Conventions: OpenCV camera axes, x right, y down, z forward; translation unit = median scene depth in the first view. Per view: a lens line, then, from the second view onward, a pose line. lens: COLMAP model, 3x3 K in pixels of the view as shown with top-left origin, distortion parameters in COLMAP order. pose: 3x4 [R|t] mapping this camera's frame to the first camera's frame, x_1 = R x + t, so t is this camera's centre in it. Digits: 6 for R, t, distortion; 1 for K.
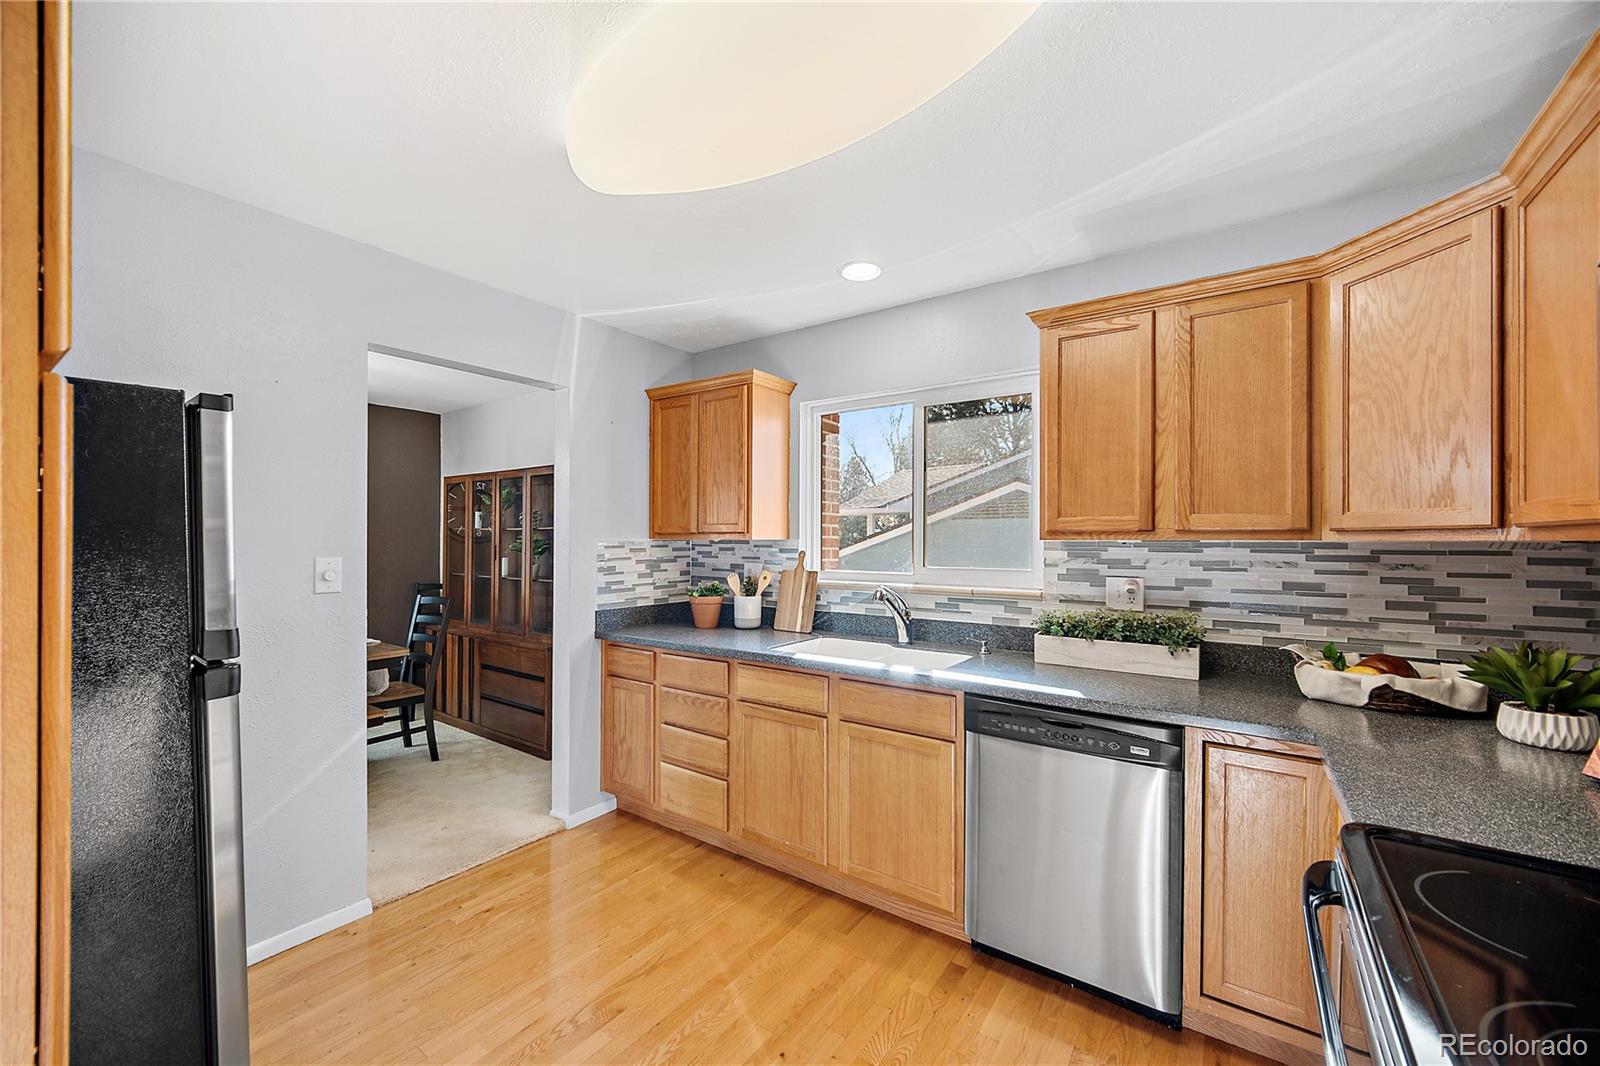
lens RADIAL K [[626.6, 0, 803.9], [0, 626.6, 538.5], [0, 0, 1]] dist [-0.000341, 0.000100]
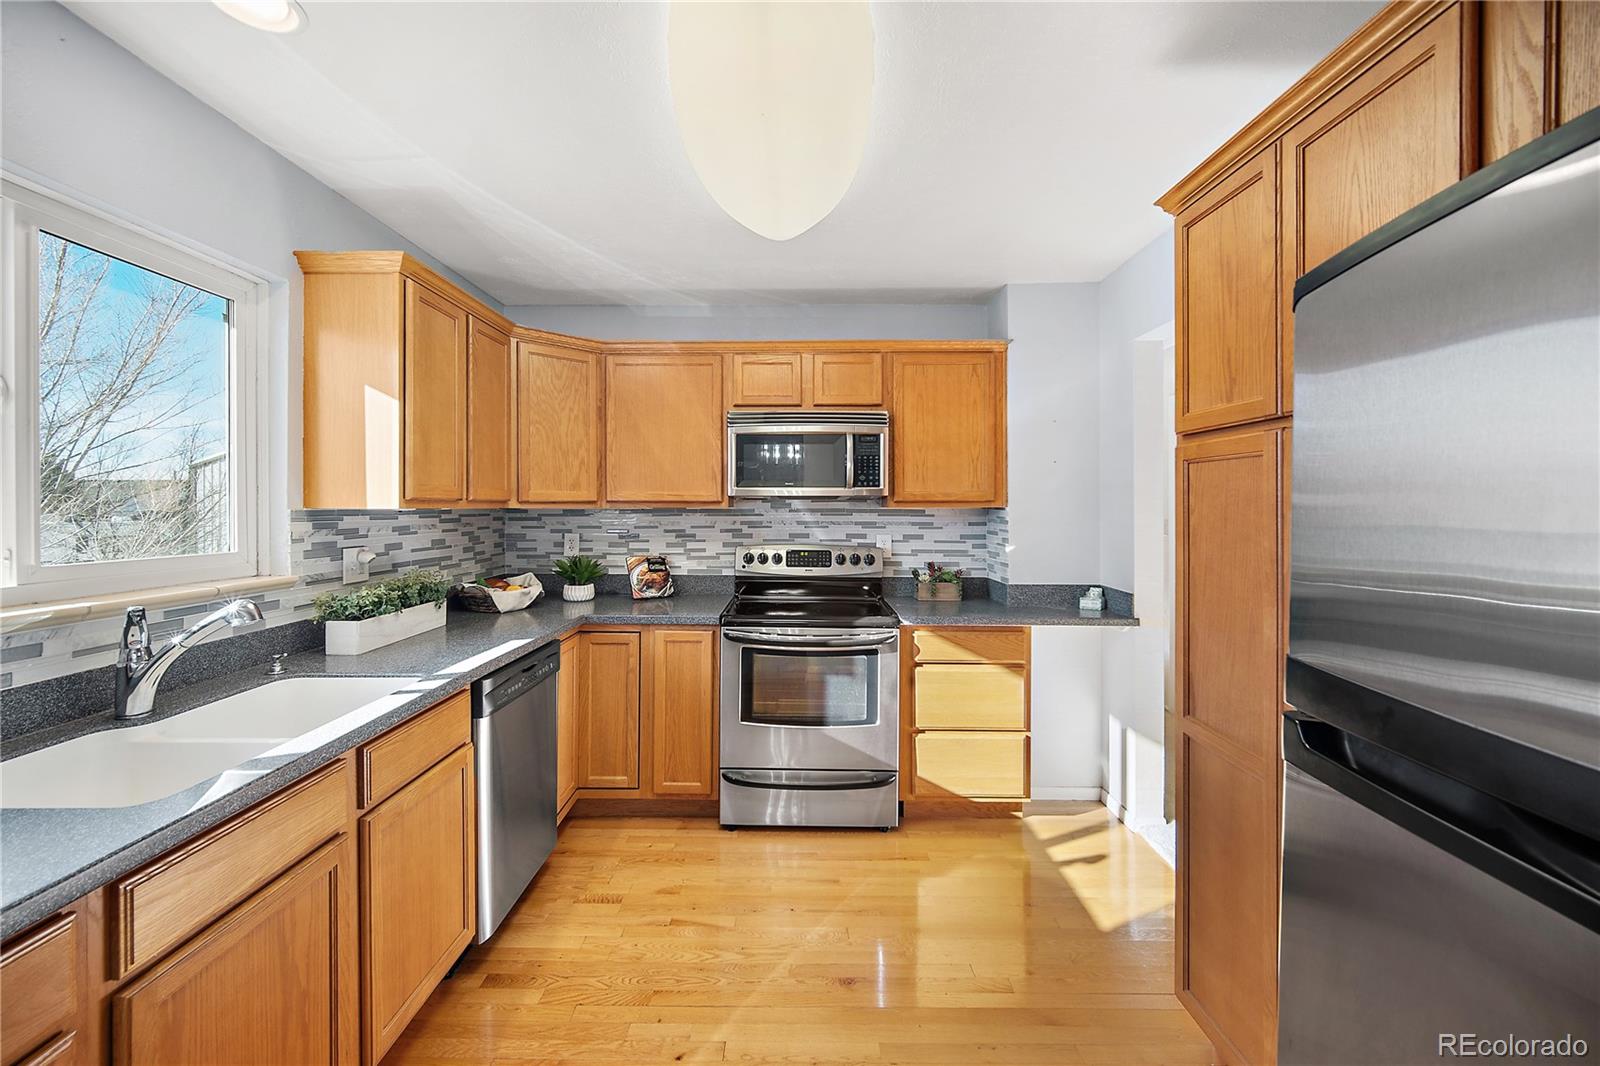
lens RADIAL K [[626.6, 0, 802.9], [0, 626.6, 506.7], [0, 0, 1]] dist [-0.000341, 0.000100]
pose [[-0.578899, -0.002294, 0.815396, -0.714479], [-0.000907, 0.999997, 0.002169, -0.002716], [-0.815399, 0.000516, -0.578900, 1.091219]]
